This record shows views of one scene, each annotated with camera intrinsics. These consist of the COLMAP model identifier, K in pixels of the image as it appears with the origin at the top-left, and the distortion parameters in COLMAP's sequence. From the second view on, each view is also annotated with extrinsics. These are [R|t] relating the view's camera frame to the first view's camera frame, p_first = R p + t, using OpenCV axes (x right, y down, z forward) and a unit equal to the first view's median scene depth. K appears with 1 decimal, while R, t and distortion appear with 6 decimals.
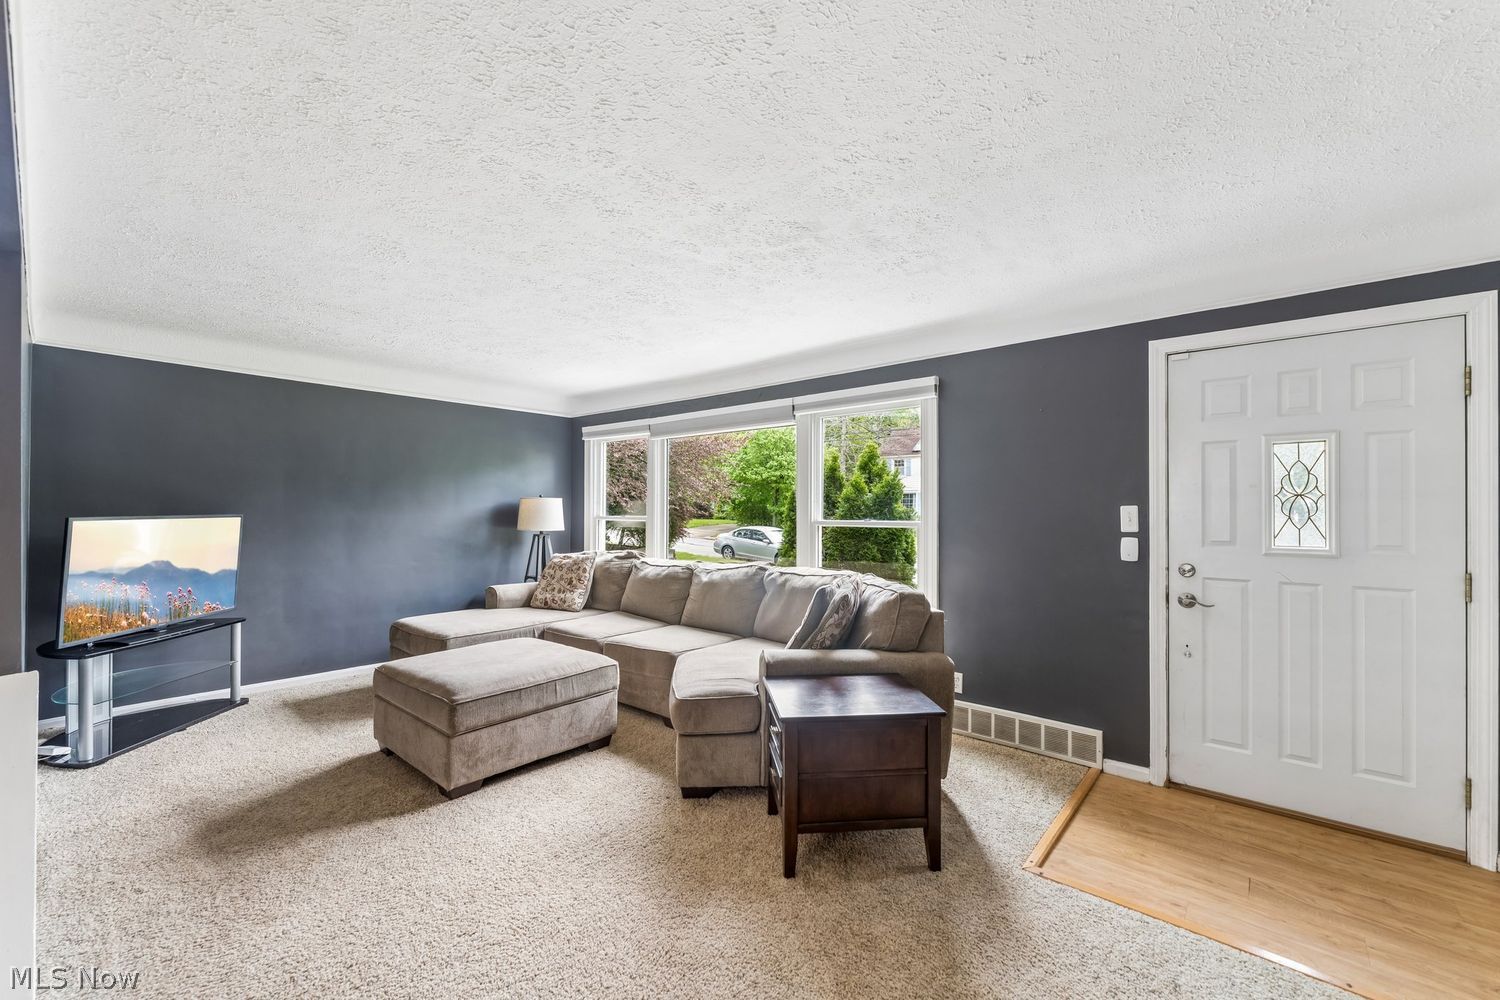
lens RADIAL K [[606.1, 0, 768.4], [0, 606.1, 504.8], [0, 0, 1]] dist [0.002552, -0.000796]
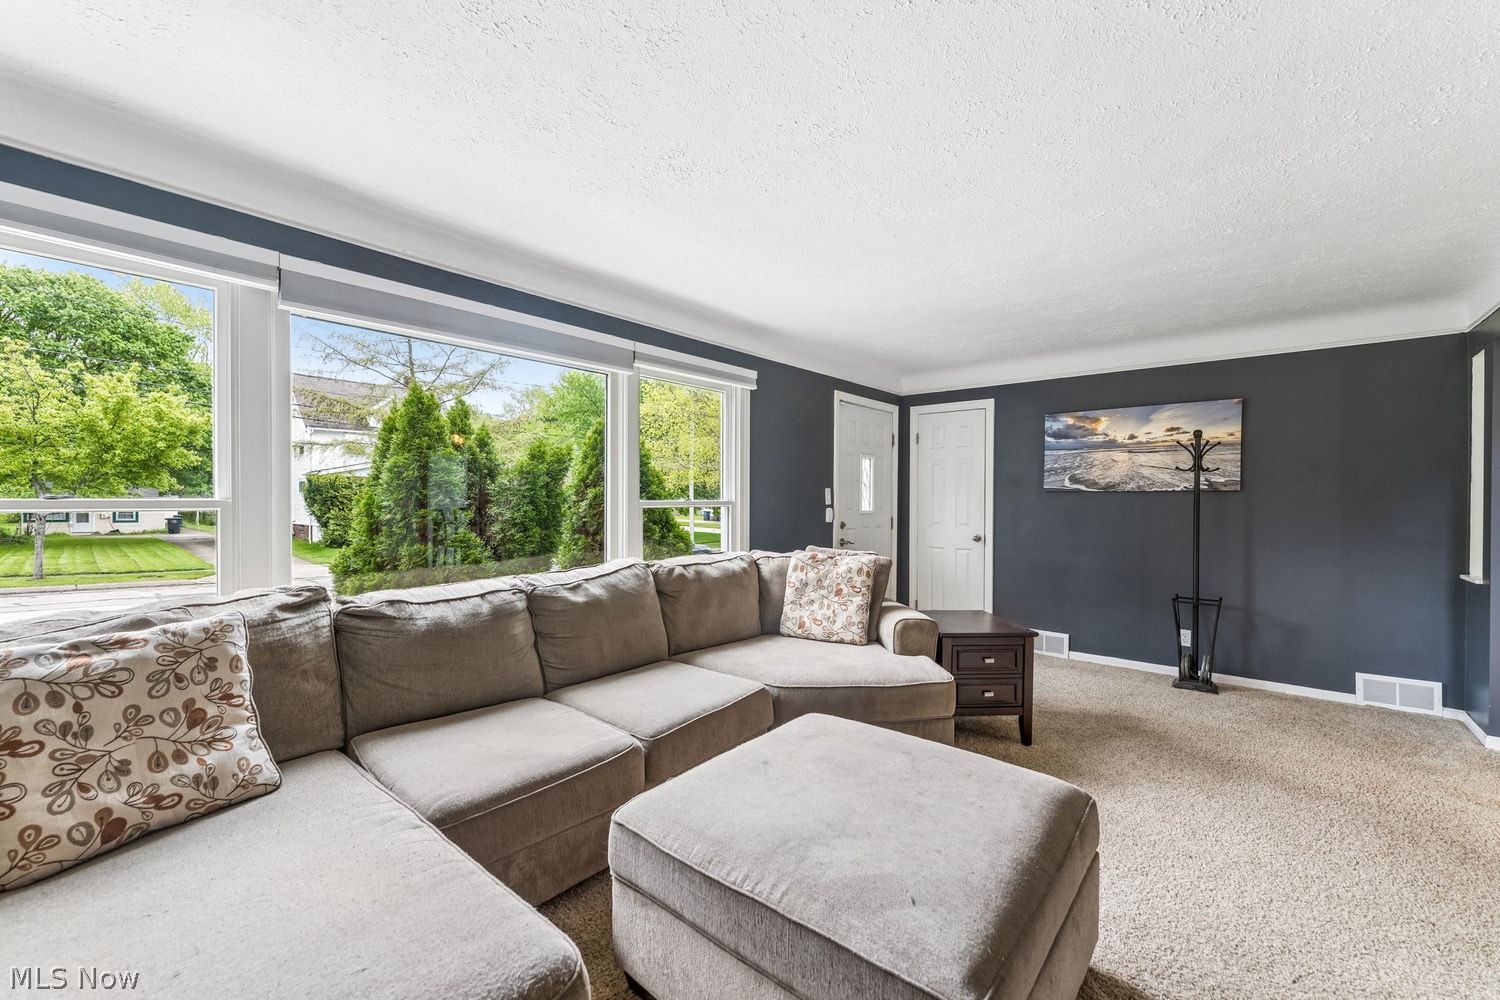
lens RADIAL K [[606.1, 0, 722.7], [0, 606.1, 506.9], [0, 0, 1]] dist [0.002552, -0.000796]
pose [[0.034590, -0.017599, 0.999247, -0.731746], [-0.011595, 0.999771, 0.018009, 0.018011], [-0.999334, -0.012209, 0.034378, 0.863498]]
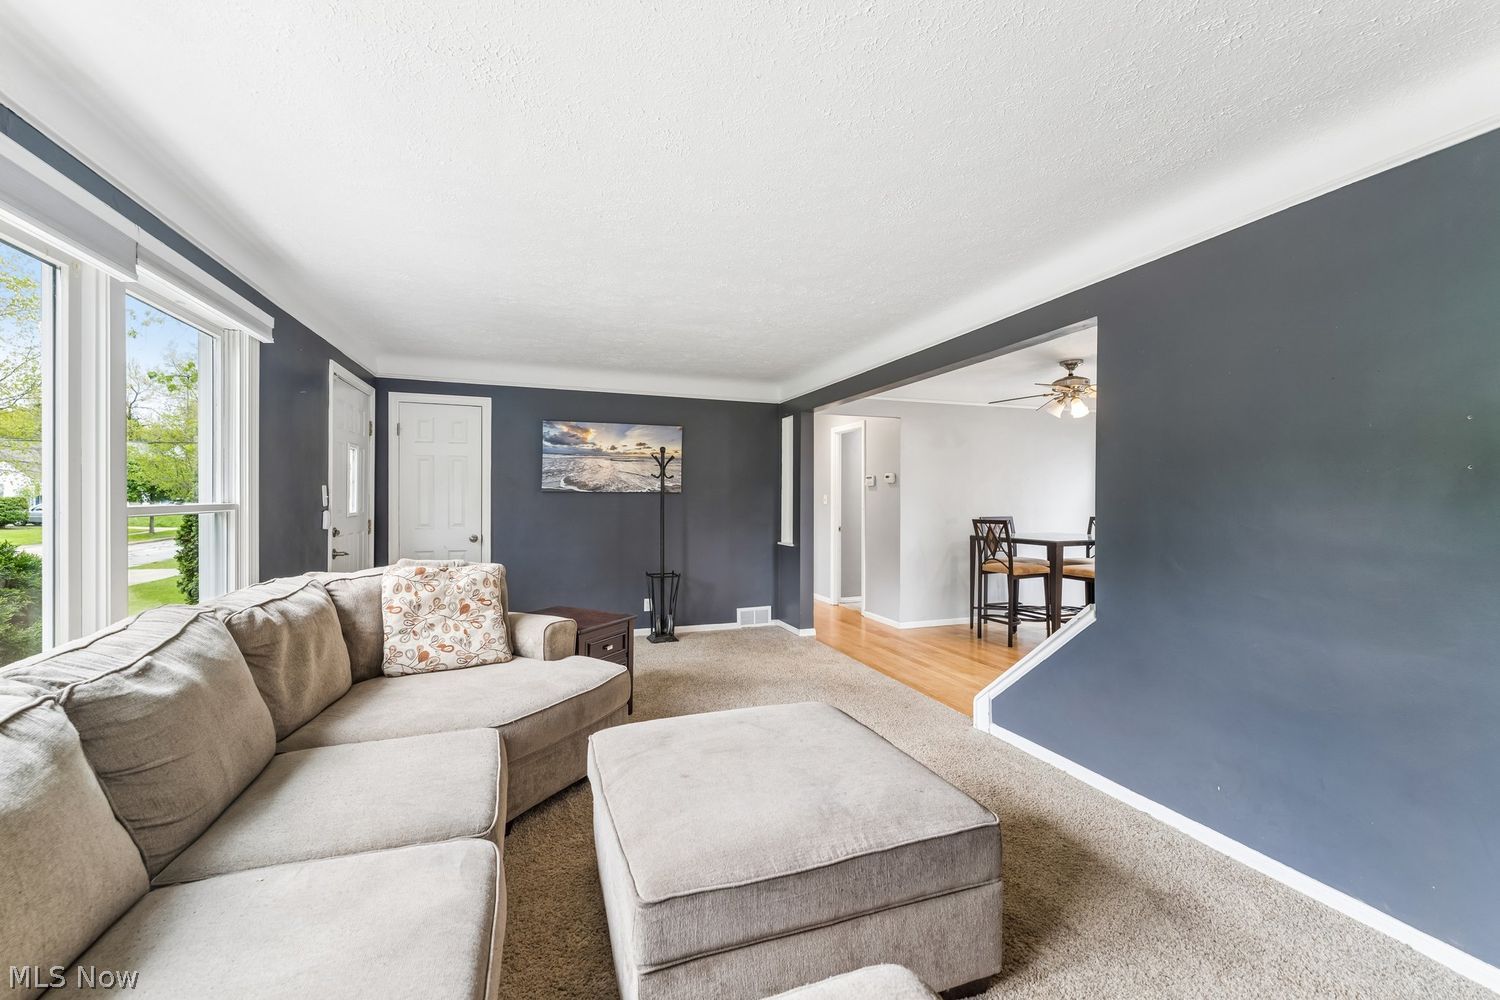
lens RADIAL K [[606.1, 0, 767.7], [0, 606.1, 505.7], [0, 0, 1]] dist [0.002552, -0.000796]
pose [[-0.860360, -0.014050, 0.509494, -0.586043], [-0.011841, 0.999901, 0.007579, 0.016425], [-0.509550, 0.000488, -0.860441, 1.136595]]
